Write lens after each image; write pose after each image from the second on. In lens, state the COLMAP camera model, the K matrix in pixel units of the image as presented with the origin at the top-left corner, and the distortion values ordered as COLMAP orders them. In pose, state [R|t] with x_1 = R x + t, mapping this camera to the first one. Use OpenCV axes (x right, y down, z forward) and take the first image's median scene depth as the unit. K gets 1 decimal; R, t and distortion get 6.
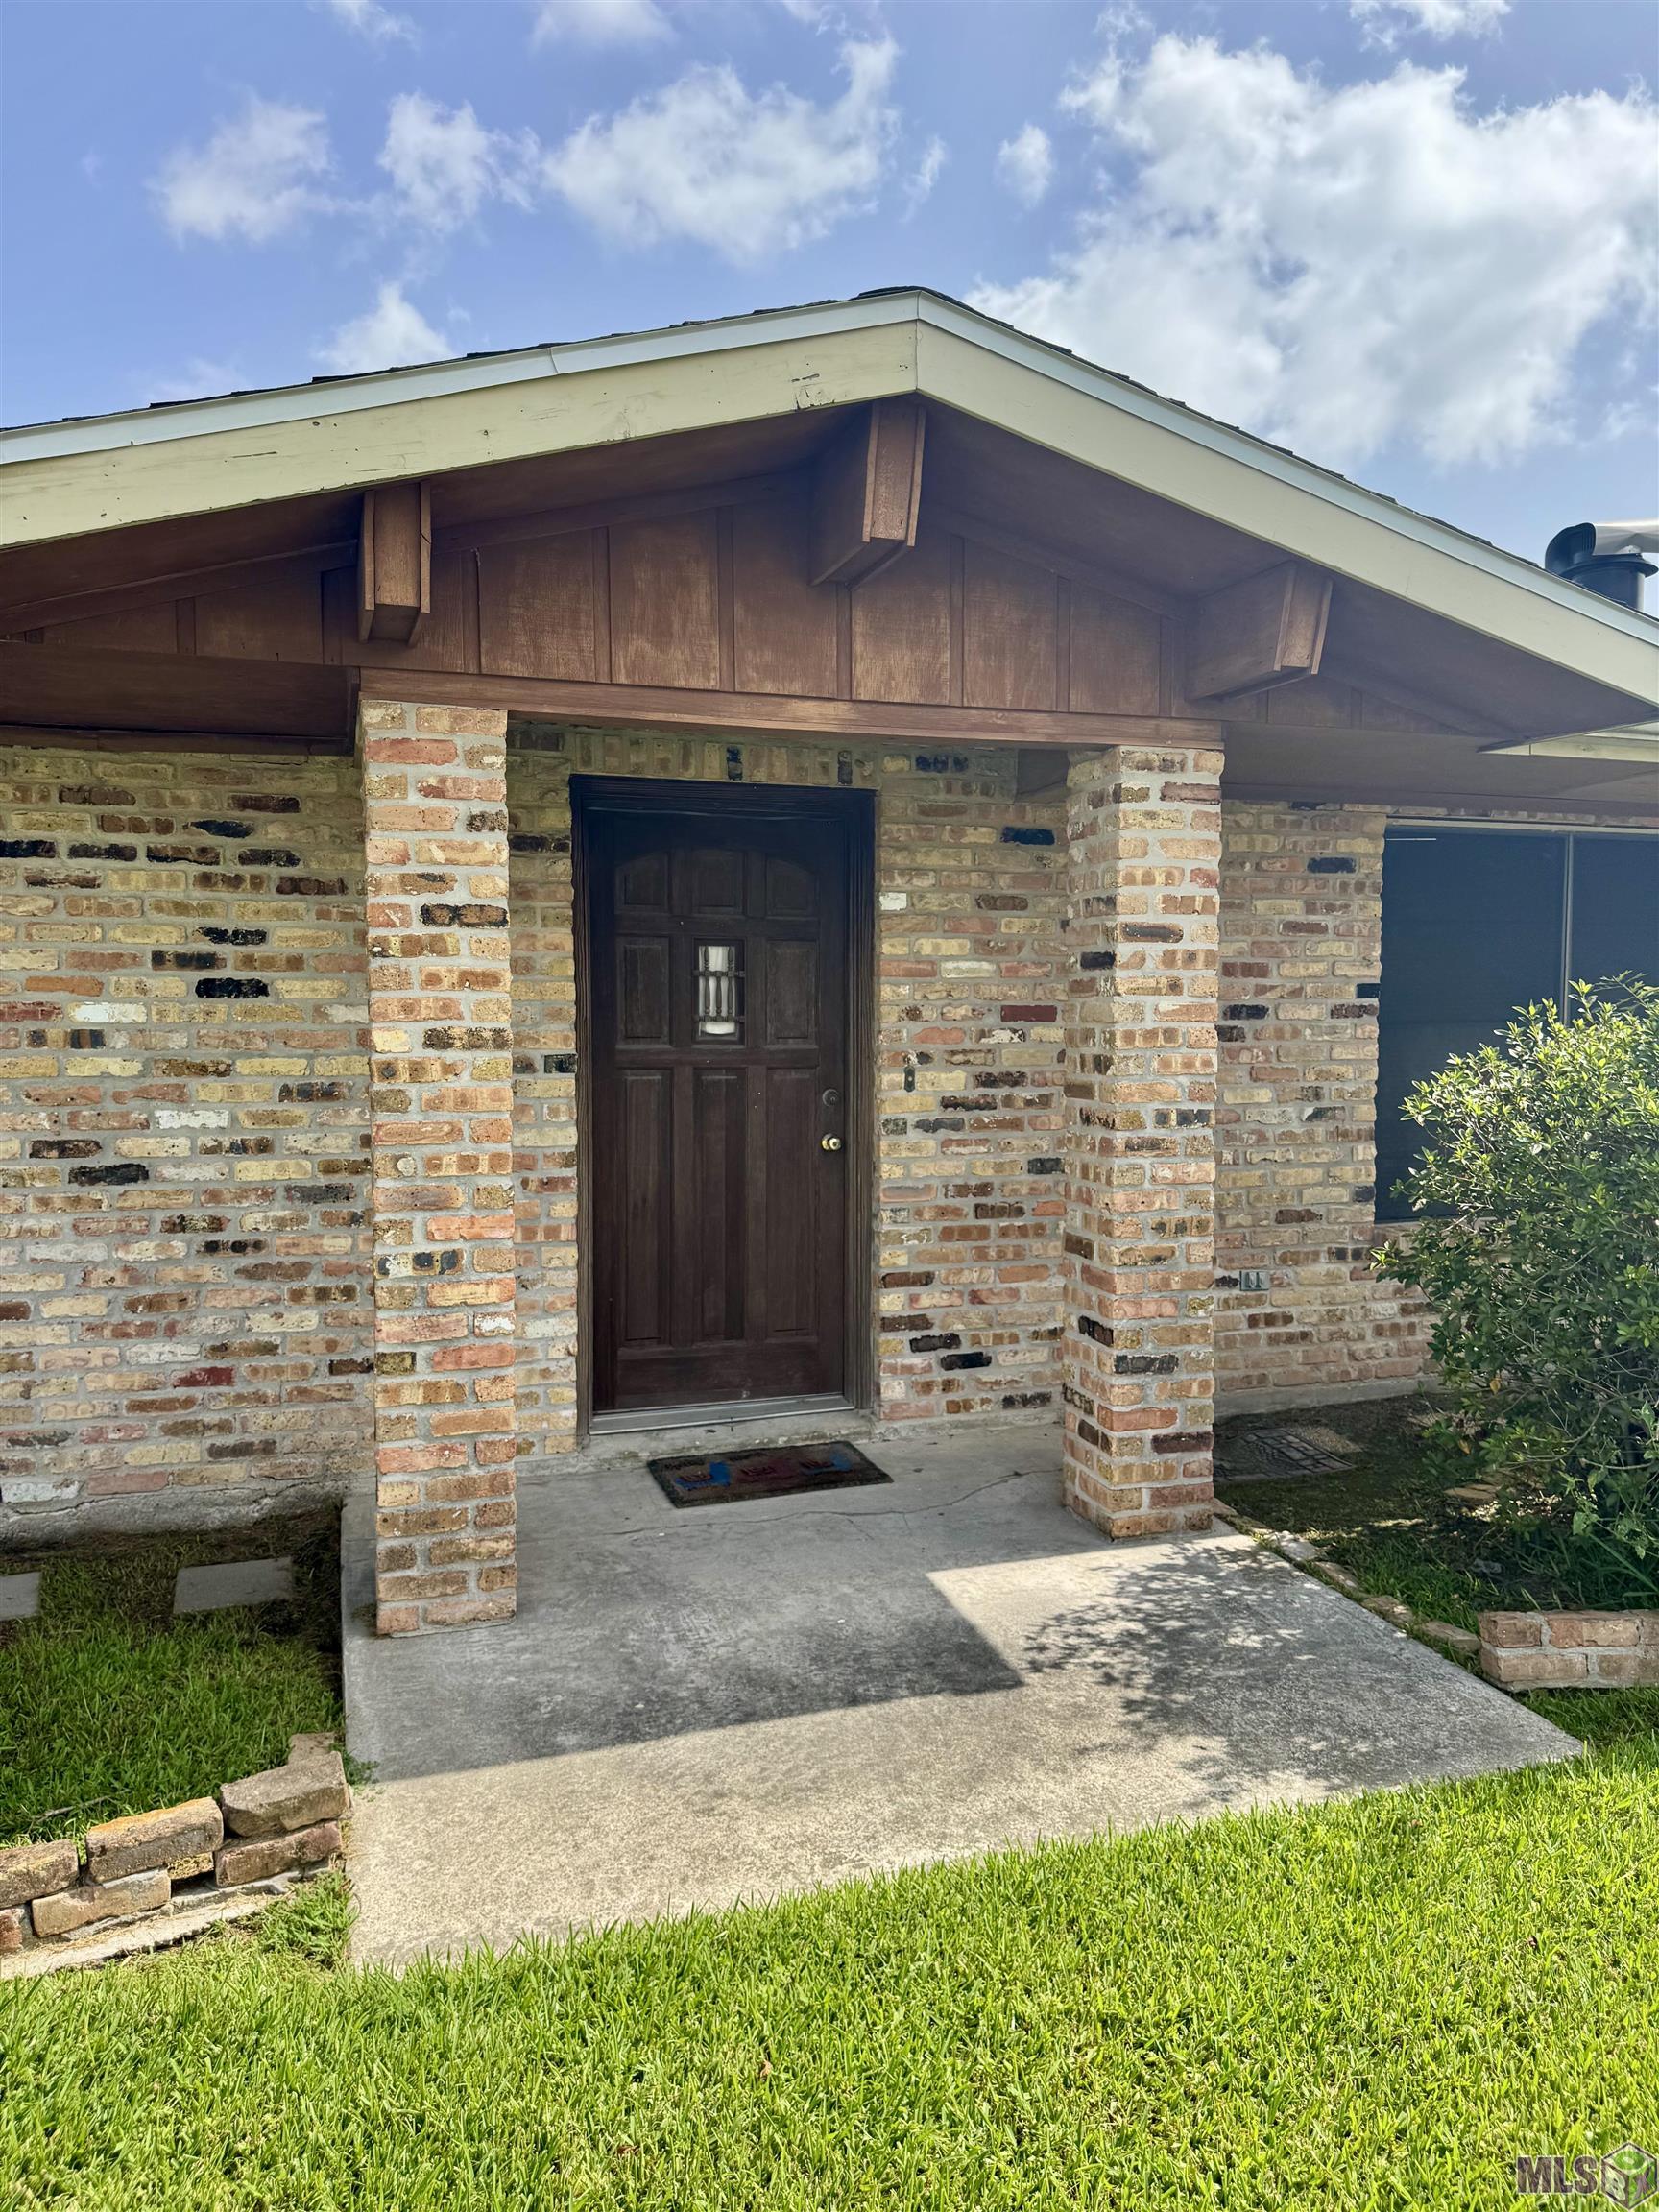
lens RADIAL K [[1535.0, 0, 863.3], [0, 1535.0, 1104.4], [0, 0, 1]] dist [0.082006, -0.004612]
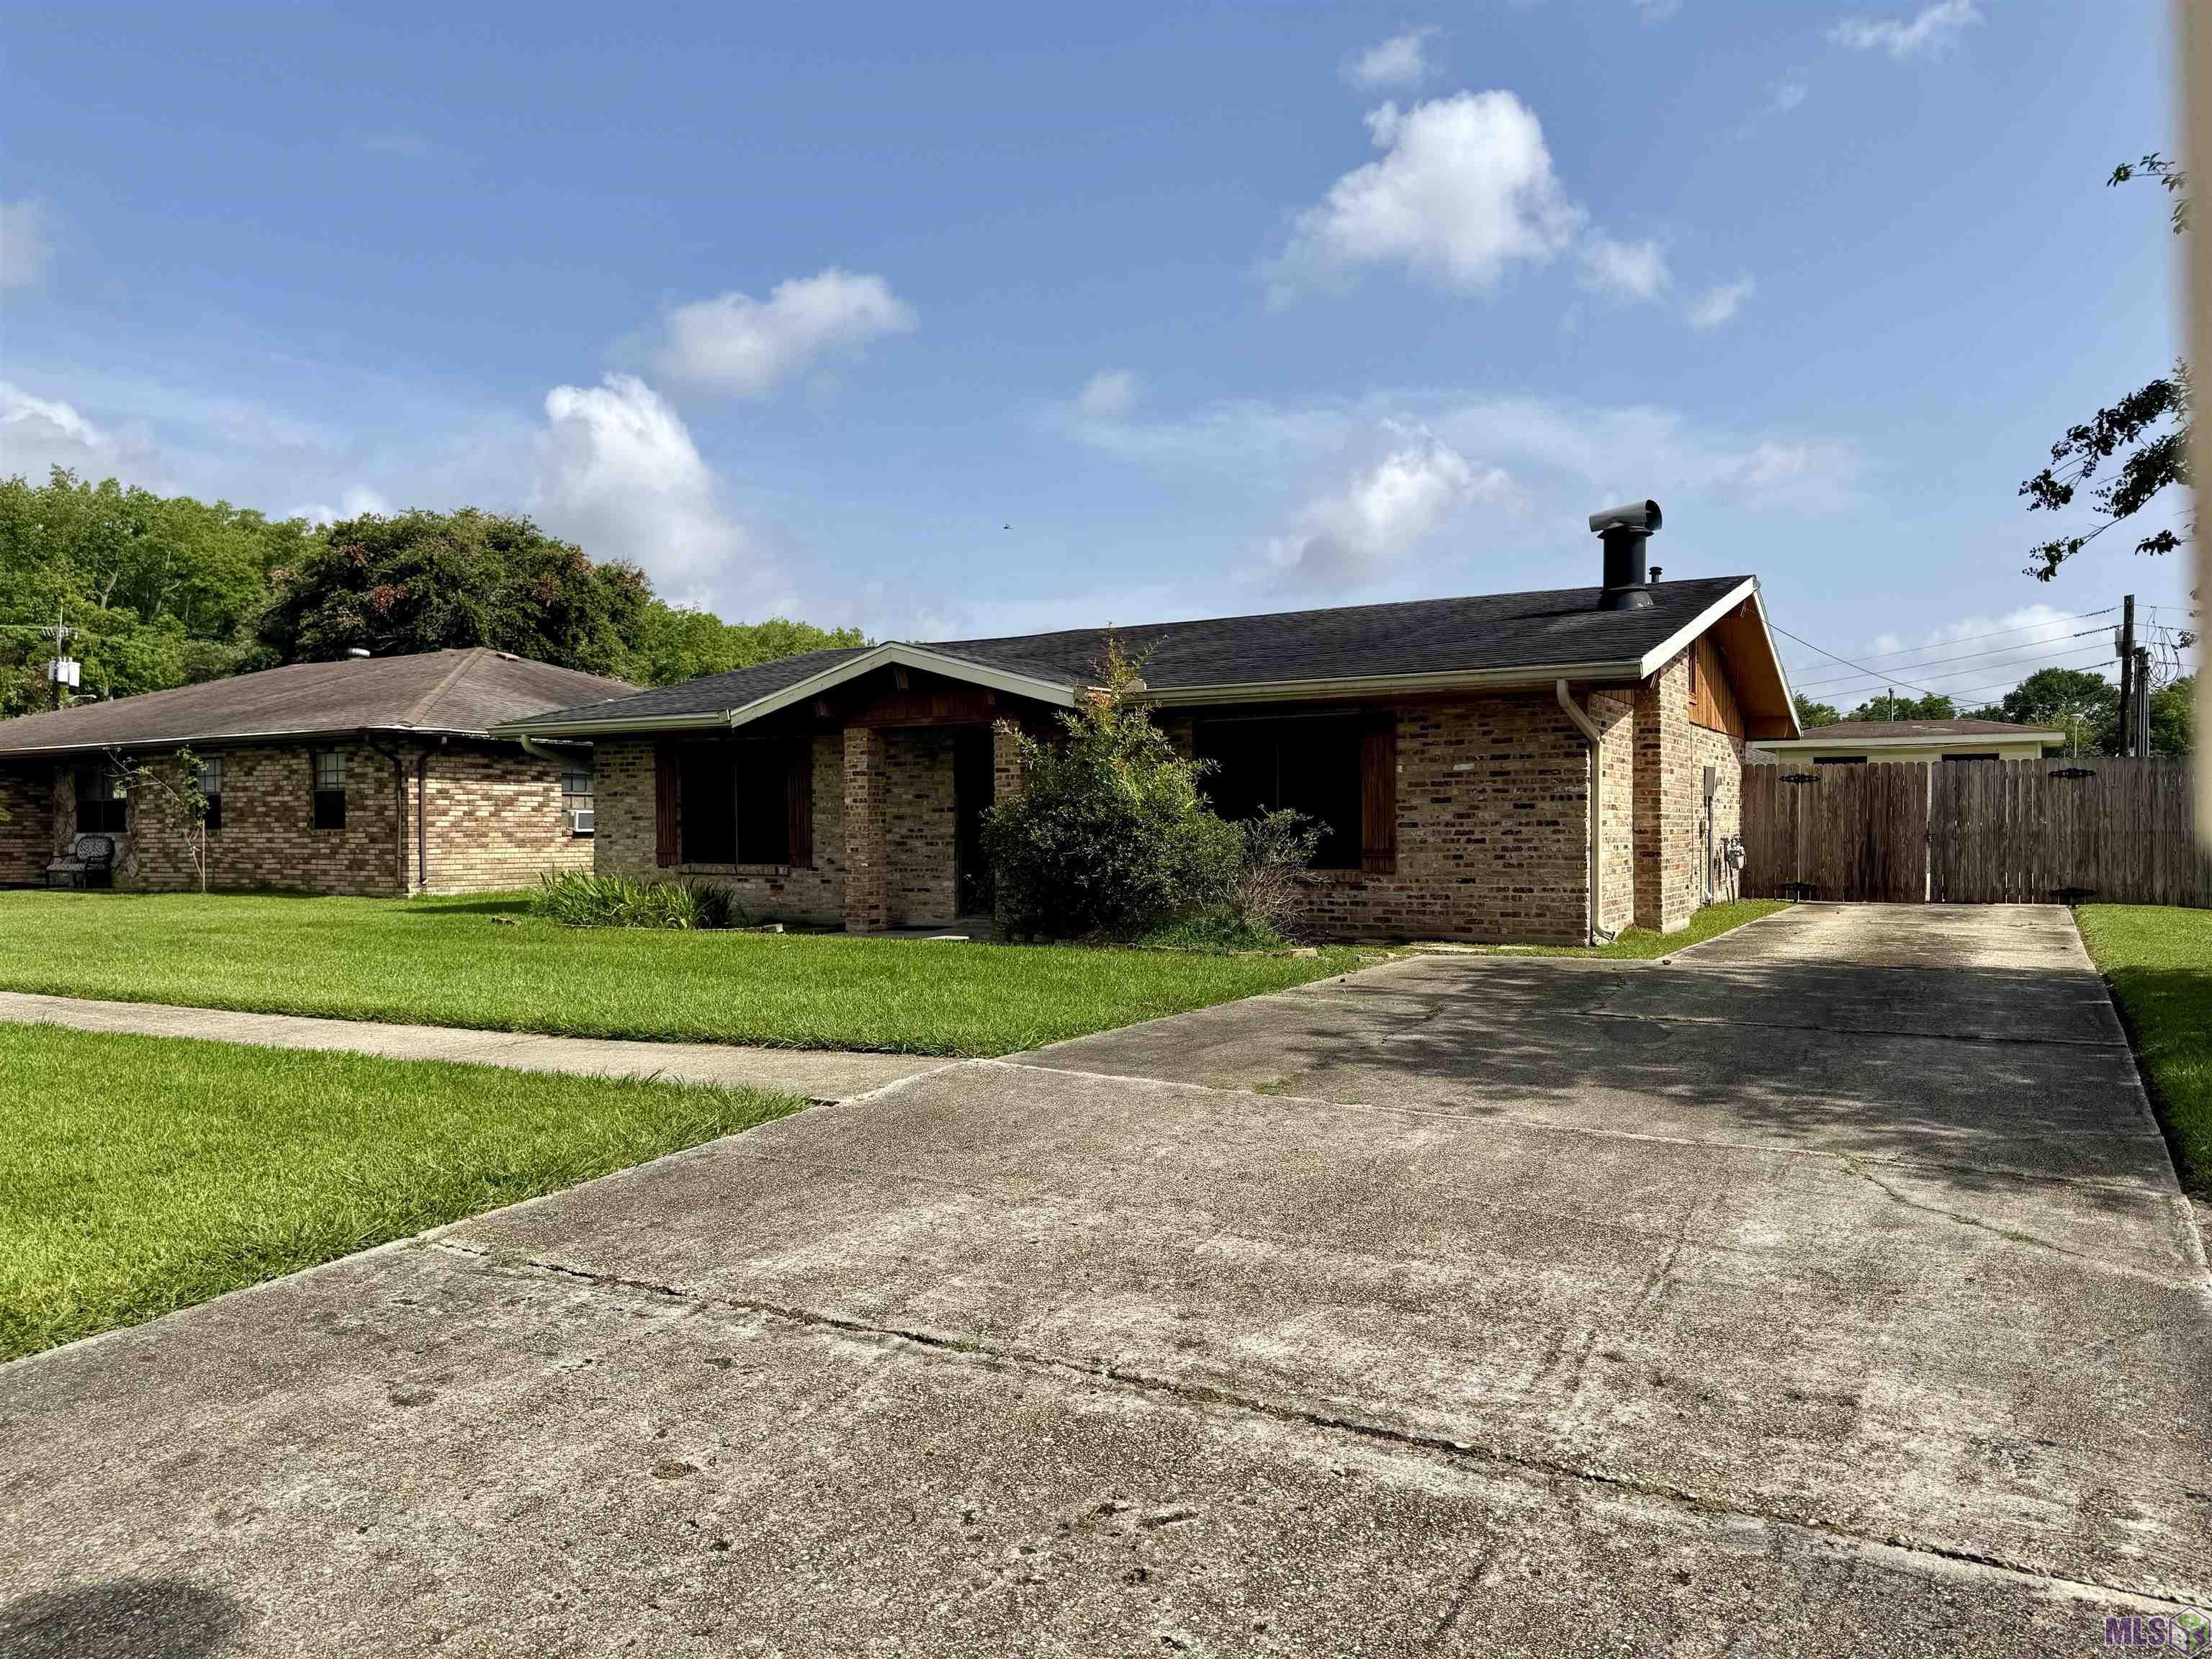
lens RADIAL K [[1535.0, 0, 1106.0], [0, 1535.0, 829.5], [0, 0, 1]] dist [0.082006, -0.004612]
pose [[0.649832, -0.002159, -0.760075, 2.952707], [-0.037408, 0.998693, -0.034819, 0.140196], [0.759157, 0.051059, 0.648902, -1.110359]]
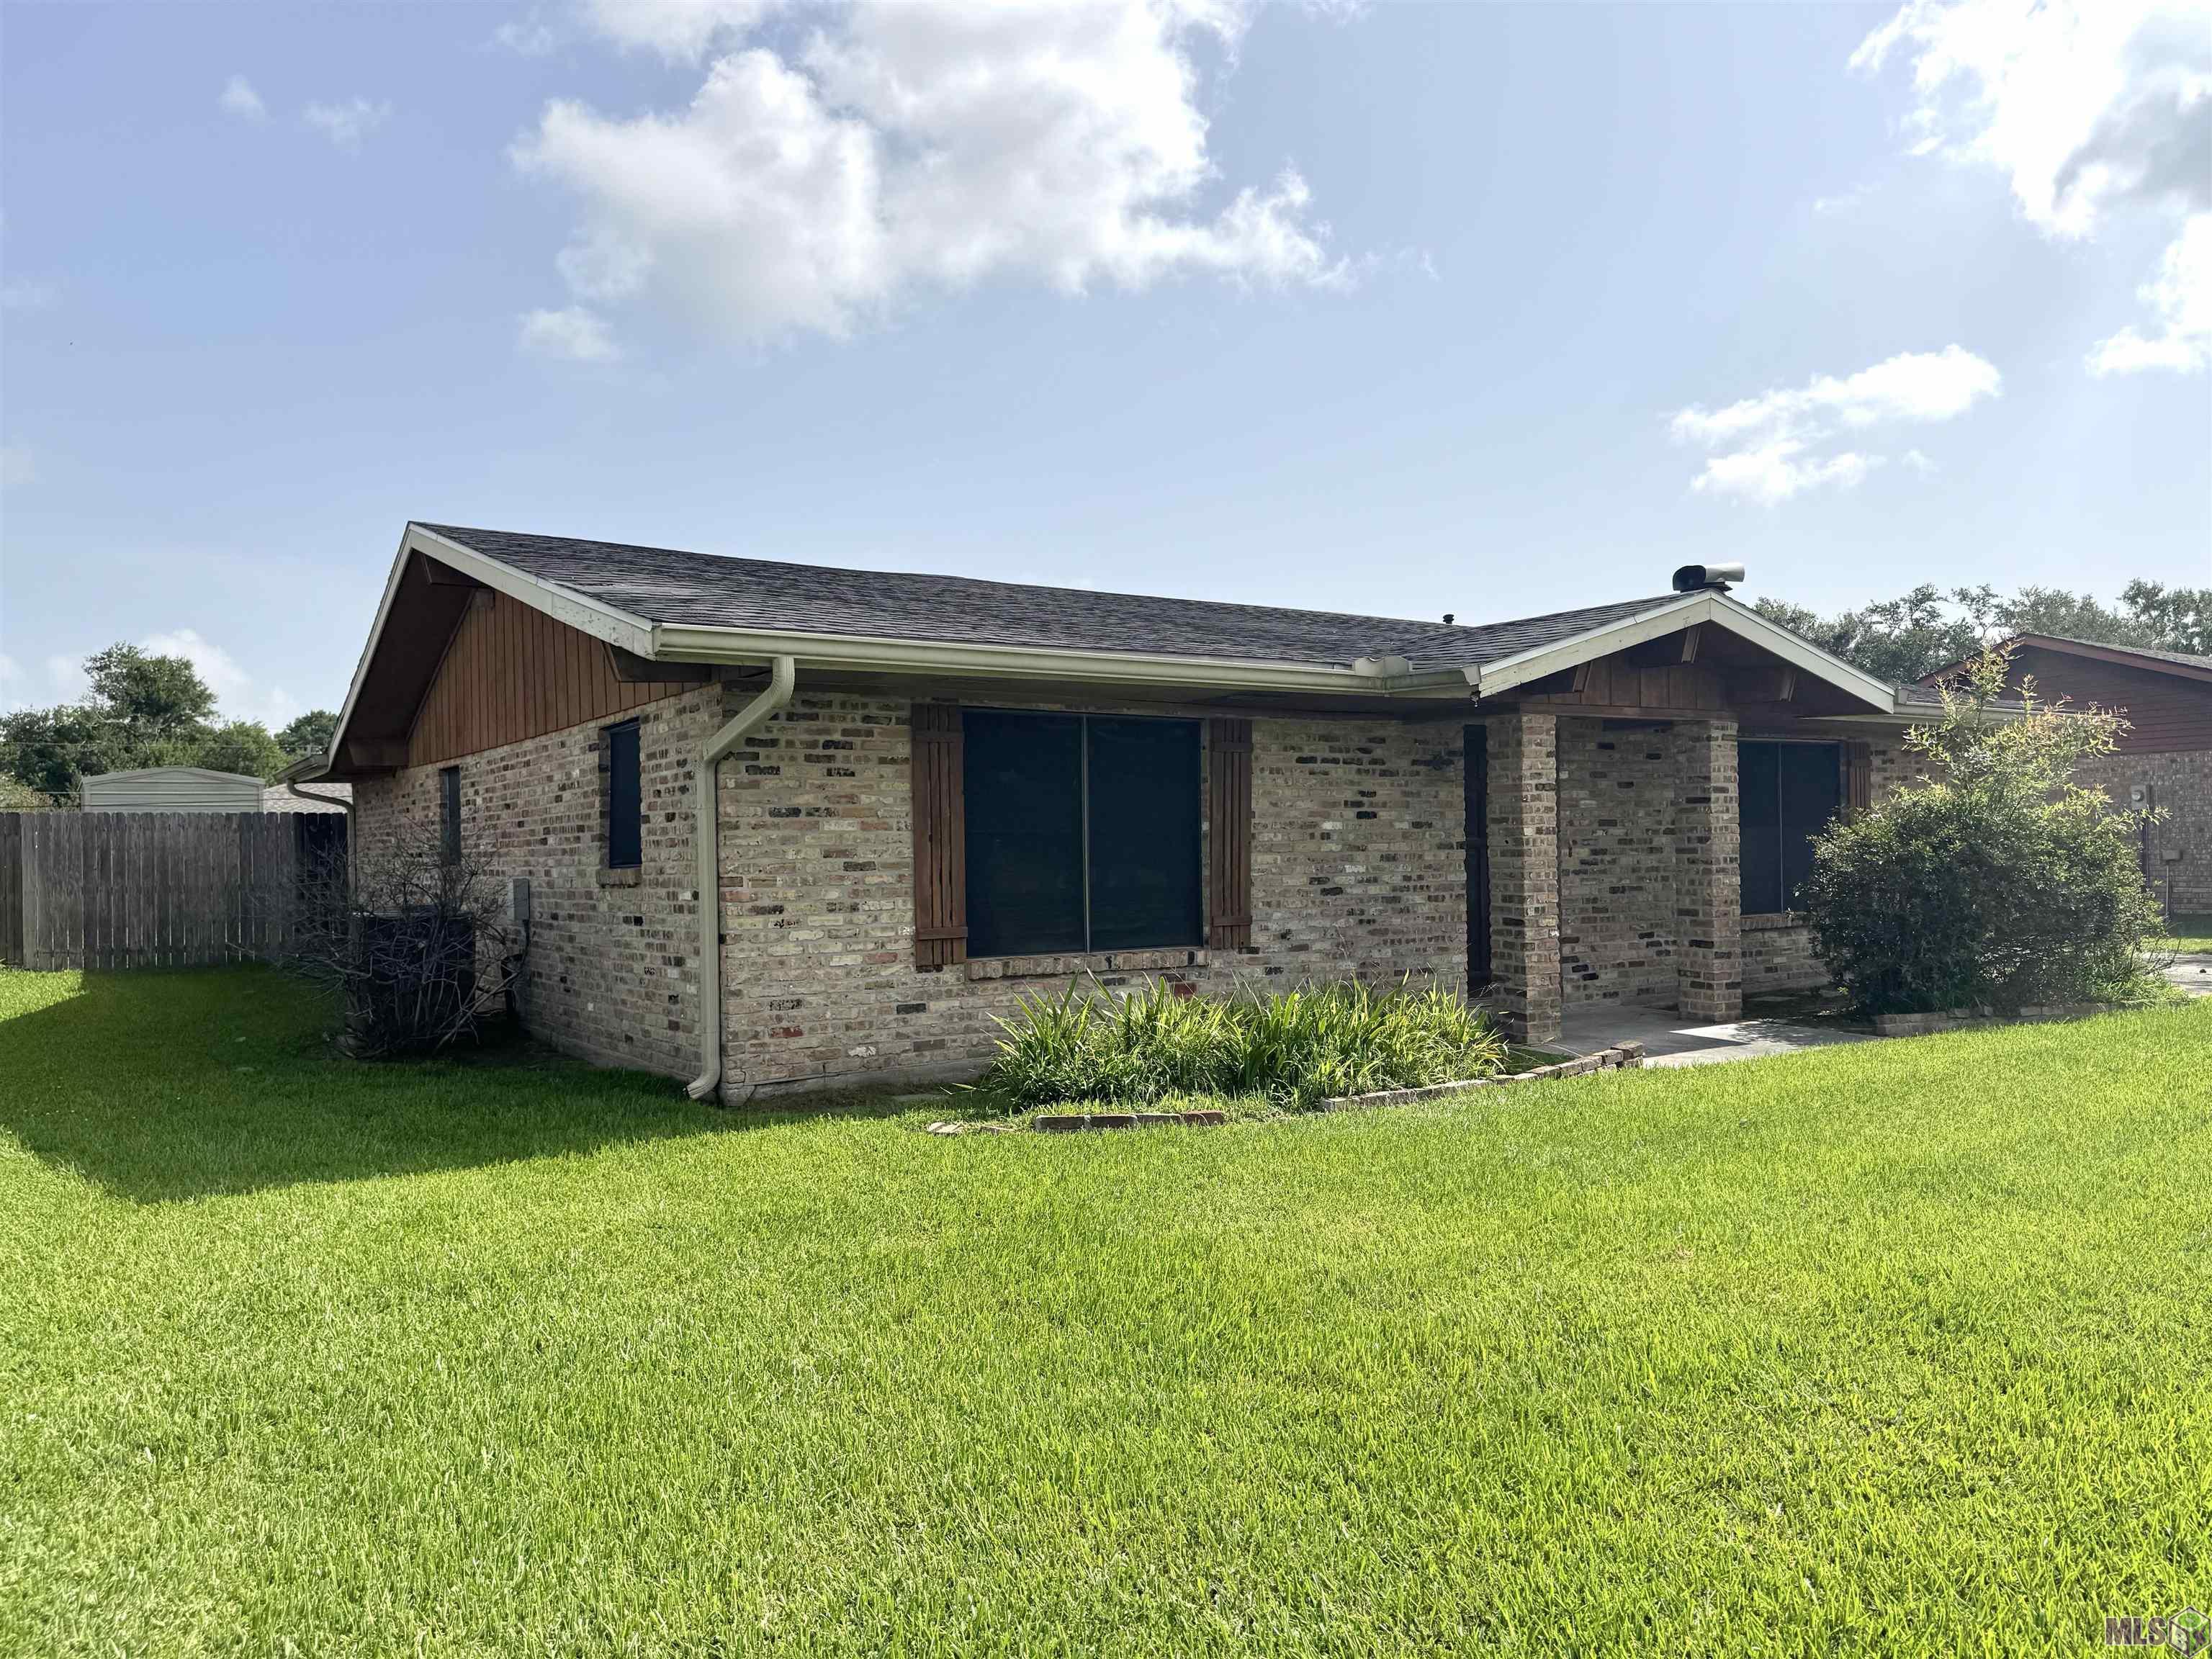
lens RADIAL K [[1535.0, 0, 1106.0], [0, 1535.0, 829.5], [0, 0, 1]] dist [0.082006, -0.004612]
pose [[0.969960, -0.011966, 0.242969, -1.400776], [0.028734, 0.997433, -0.065587, 0.095493], [-0.241560, 0.070598, 0.967814, -1.246714]]
